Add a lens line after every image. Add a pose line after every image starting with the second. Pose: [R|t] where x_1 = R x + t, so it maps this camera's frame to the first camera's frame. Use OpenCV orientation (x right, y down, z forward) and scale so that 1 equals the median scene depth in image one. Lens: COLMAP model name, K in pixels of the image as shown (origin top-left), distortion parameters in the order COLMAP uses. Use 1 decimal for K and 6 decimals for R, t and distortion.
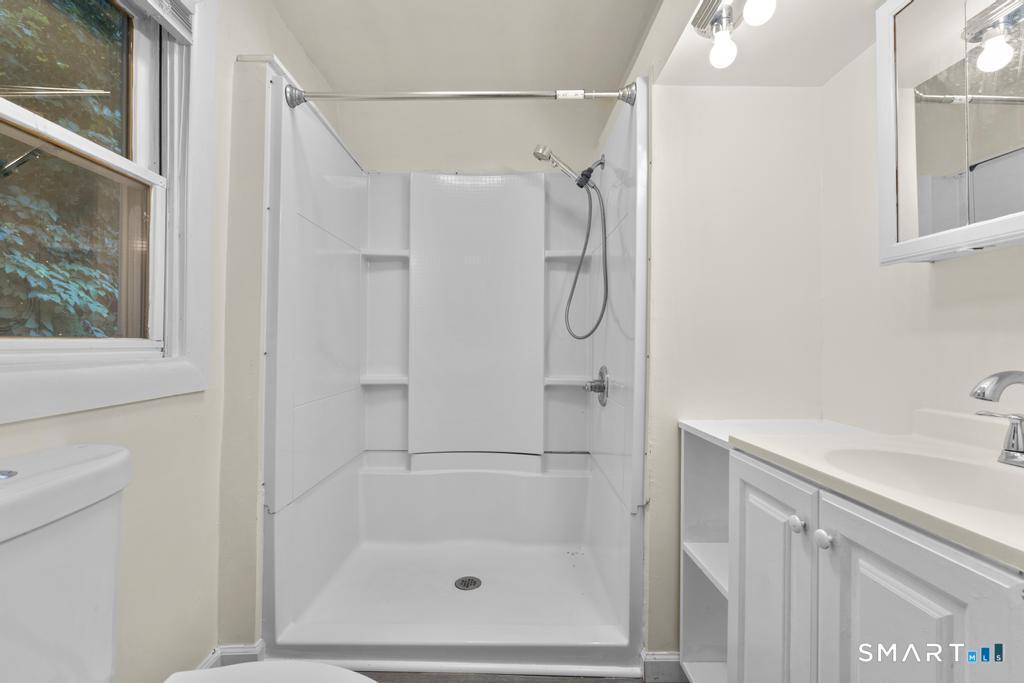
lens RADIAL K [[460.0, 0, 512.0], [0, 460.0, 341.5], [0, 0, 1]] dist [-0.004219, 0.001391]
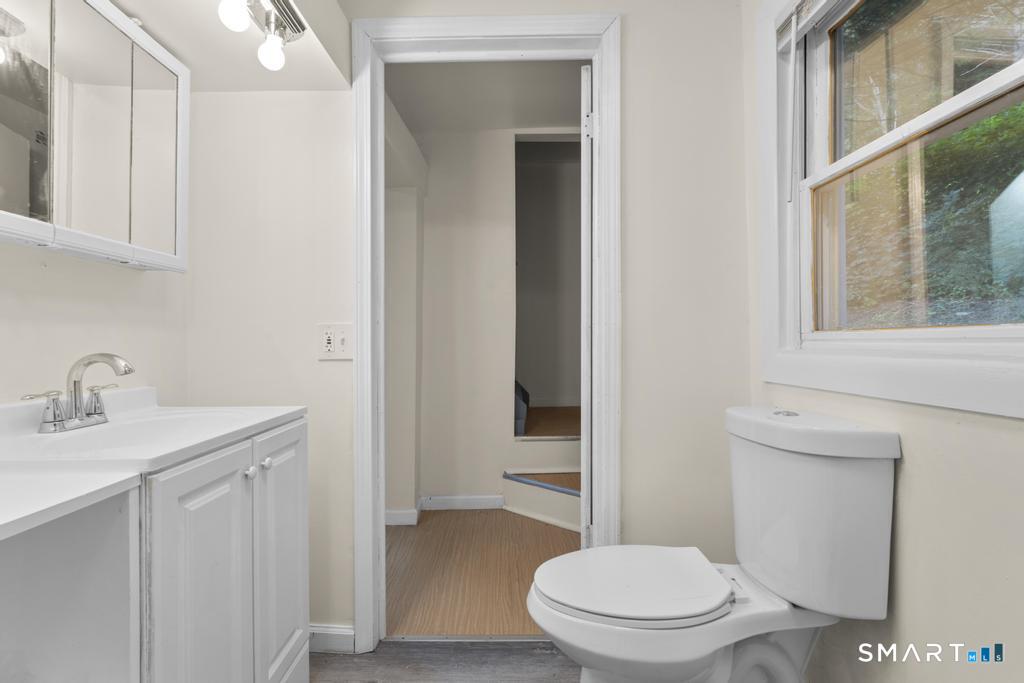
lens RADIAL K [[460.0, 0, 512.0], [0, 460.0, 341.5], [0, 0, 1]] dist [-0.004219, 0.001391]
pose [[-0.999963, -0.001749, 0.008391, -0.110500], [-0.001810, 0.999972, -0.007236, 0.032512], [-0.008378, -0.007251, -0.999939, 2.075053]]
